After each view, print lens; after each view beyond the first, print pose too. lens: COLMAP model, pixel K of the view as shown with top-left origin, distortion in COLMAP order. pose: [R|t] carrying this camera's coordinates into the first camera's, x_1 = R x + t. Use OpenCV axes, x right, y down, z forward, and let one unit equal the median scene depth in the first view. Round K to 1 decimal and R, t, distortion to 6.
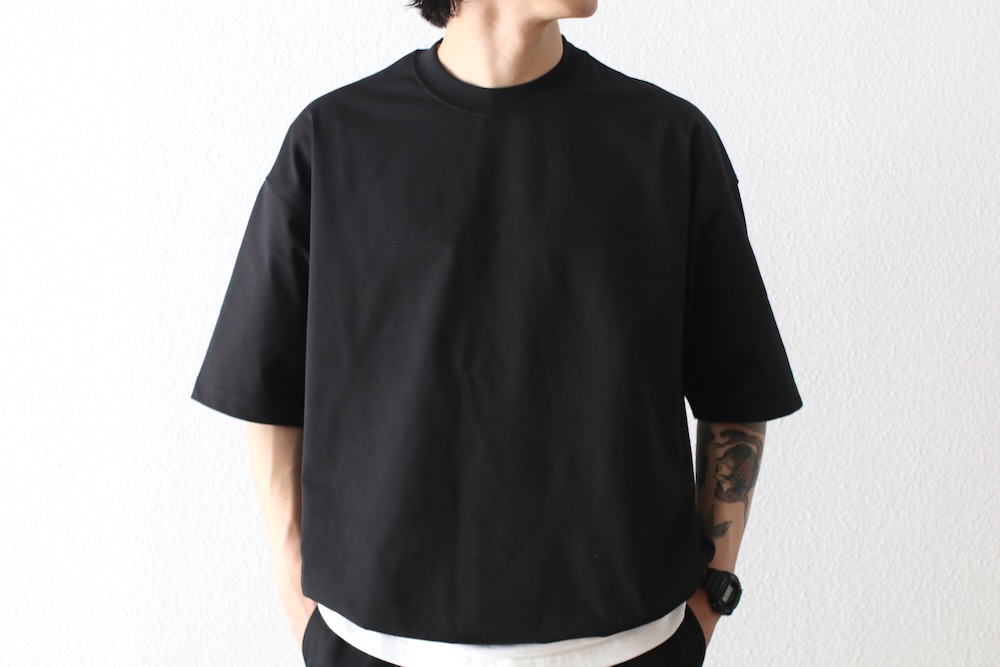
lens RADIAL K [[3183.9, 0, 499.9], [0, 3183.9, 332.3], [0, 0, 1]] dist [-0.141656, 0.000000]
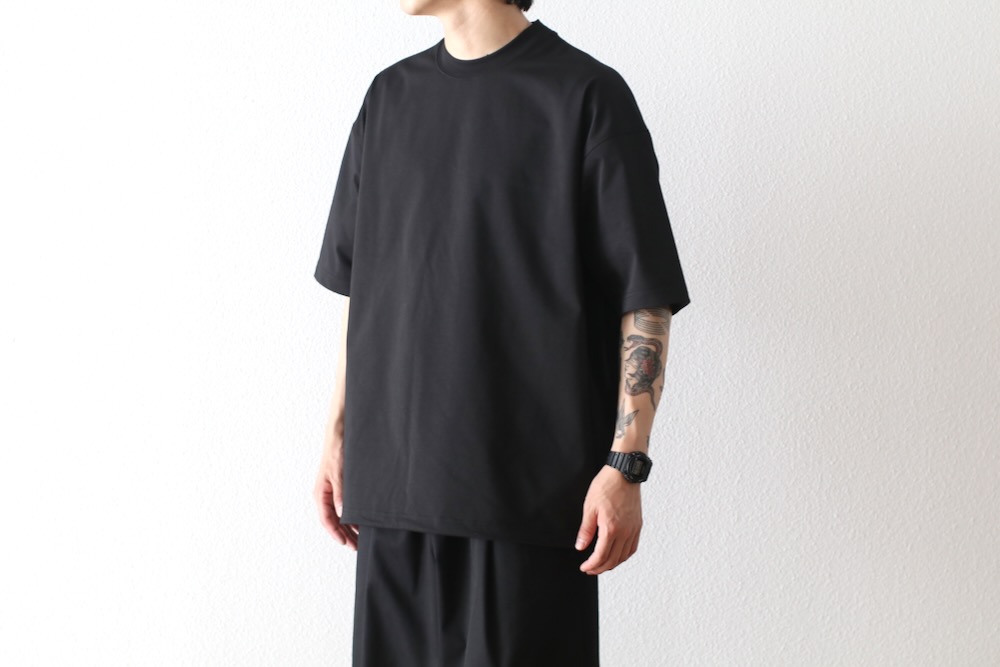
lens RADIAL K [[3183.9, 0, 501.9], [0, 3183.9, 338.6], [0, 0, 1]] dist [-0.141656, 0.000000]
pose [[0.997286, -0.006640, 0.073331, -0.082177], [0.004537, 0.999575, 0.028808, 0.004902], [-0.073491, -0.028397, 0.996892, -0.310199]]
